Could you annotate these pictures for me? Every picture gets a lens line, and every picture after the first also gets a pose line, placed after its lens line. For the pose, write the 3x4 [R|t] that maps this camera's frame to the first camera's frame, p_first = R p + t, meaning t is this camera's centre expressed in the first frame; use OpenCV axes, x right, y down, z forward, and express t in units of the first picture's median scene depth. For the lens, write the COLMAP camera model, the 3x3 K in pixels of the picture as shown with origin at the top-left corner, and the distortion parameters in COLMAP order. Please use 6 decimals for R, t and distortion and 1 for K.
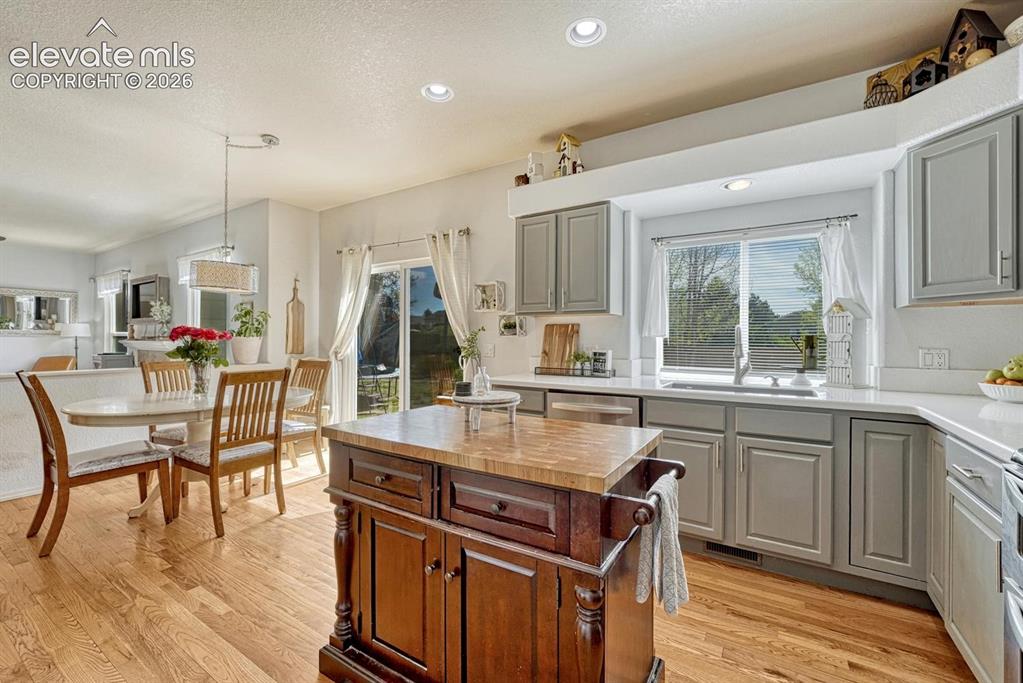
lens RADIAL K [[434.0, 0, 512.0], [0, 434.0, 338.8], [0, 0, 1]] dist [-0.005836, 0.000663]
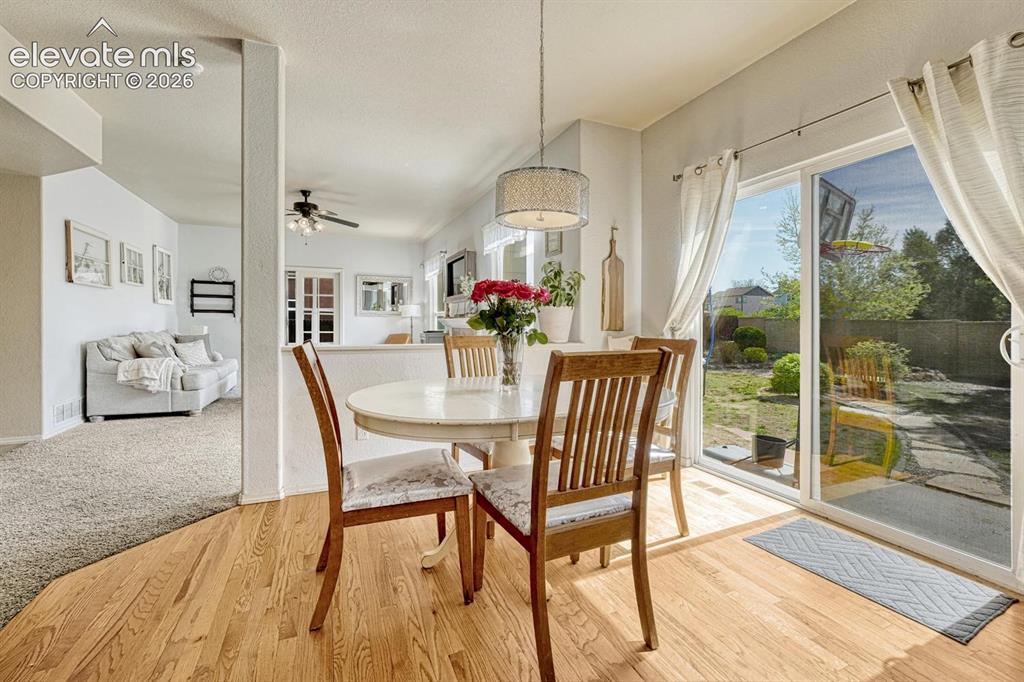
lens RADIAL K [[434.5, 0, 507.9], [0, 434.5, 328.8], [0, 0, 1]] dist [-0.005836, 0.000663]
pose [[0.823467, 0.004573, -0.567345, -0.371601], [0.001389, 0.999948, 0.010076, 0.038160], [0.567362, -0.009085, 0.823419, 0.487703]]
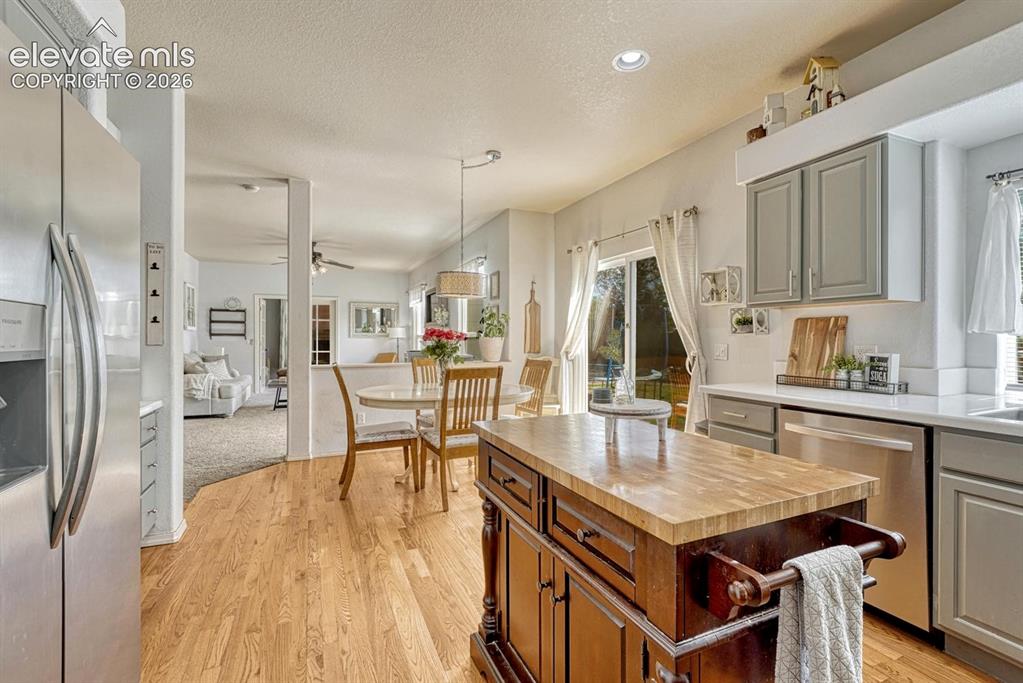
lens RADIAL K [[467.5, 0, 512.5], [0, 467.5, 339.4], [0, 0, 1]] dist [0.004070, 0.000338]
pose [[0.829656, -0.003291, -0.558266, 0.142798], [0.004524, 0.999989, 0.000827, 0.000643], [0.558257, -0.003212, 0.829662, 0.059339]]
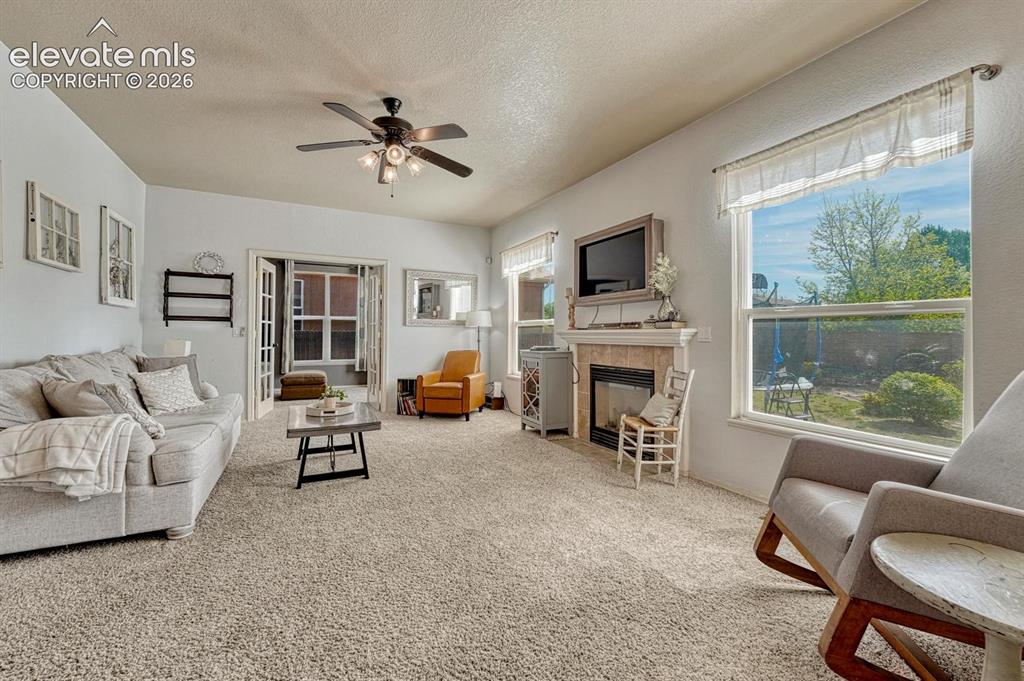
lens RADIAL K [[407.2, 0, 498.1], [0, 407.2, 331.5], [0, 0, 1]] dist [-0.006326, 0.000617]
pose [[0.862194, -0.006727, -0.506533, -1.352009], [0.001621, 0.999943, -0.010522, 0.027622], [0.506575, 0.008251, 0.862156, 0.803219]]
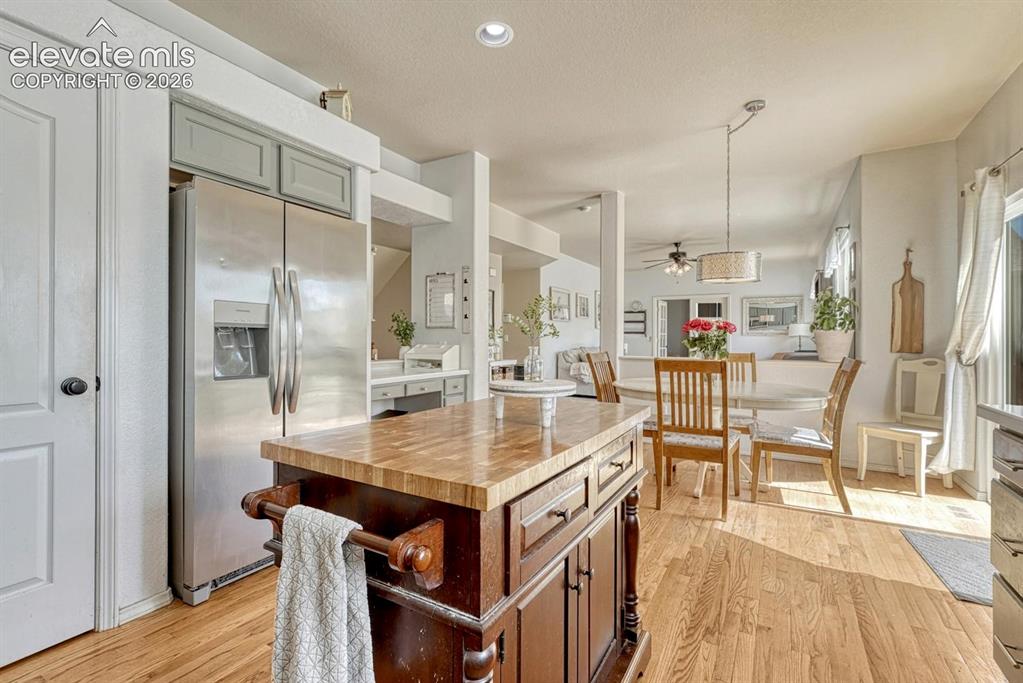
lens RADIAL K [[467.5, 0, 507.9], [0, 467.5, 336.0], [0, 0, 1]] dist [0.004070, 0.000338]
pose [[0.023673, -0.010281, -0.999667, 0.422003], [-0.005378, 0.999931, -0.010411, 0.029354], [0.999705, 0.005623, 0.023616, 0.506870]]
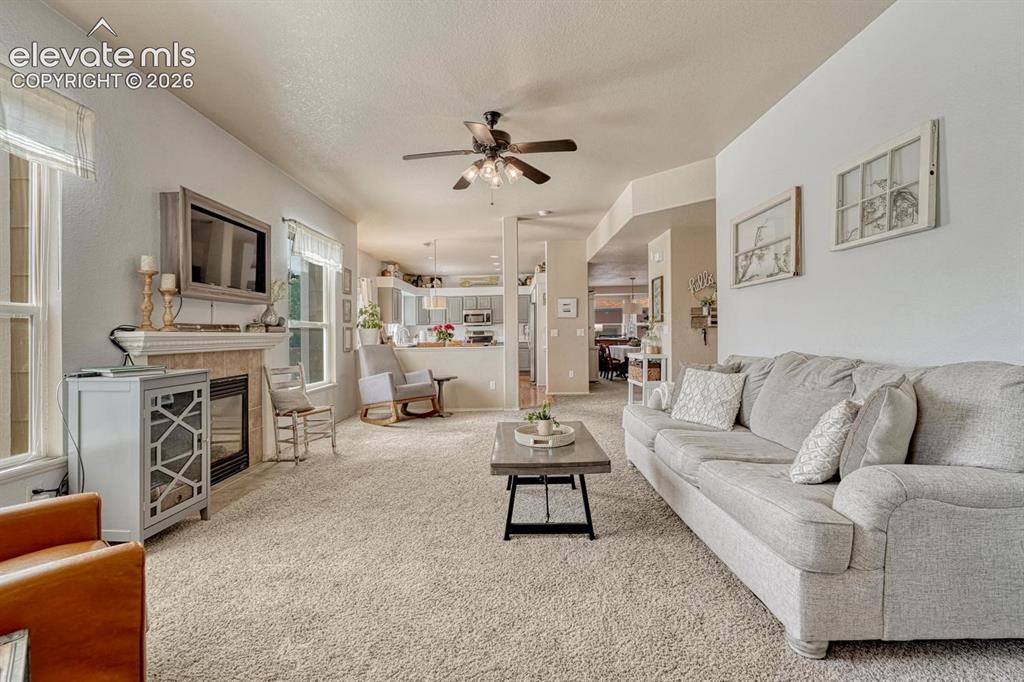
lens RADIAL K [[434.5, 0, 514.2], [0, 434.5, 336.2], [0, 0, 1]] dist [-0.005836, 0.000663]
pose [[-0.535112, -0.001617, 0.844779, -2.879728], [0.011669, 0.999889, 0.009305, 0.017469], [-0.844700, 0.014837, -0.535034, 1.952424]]
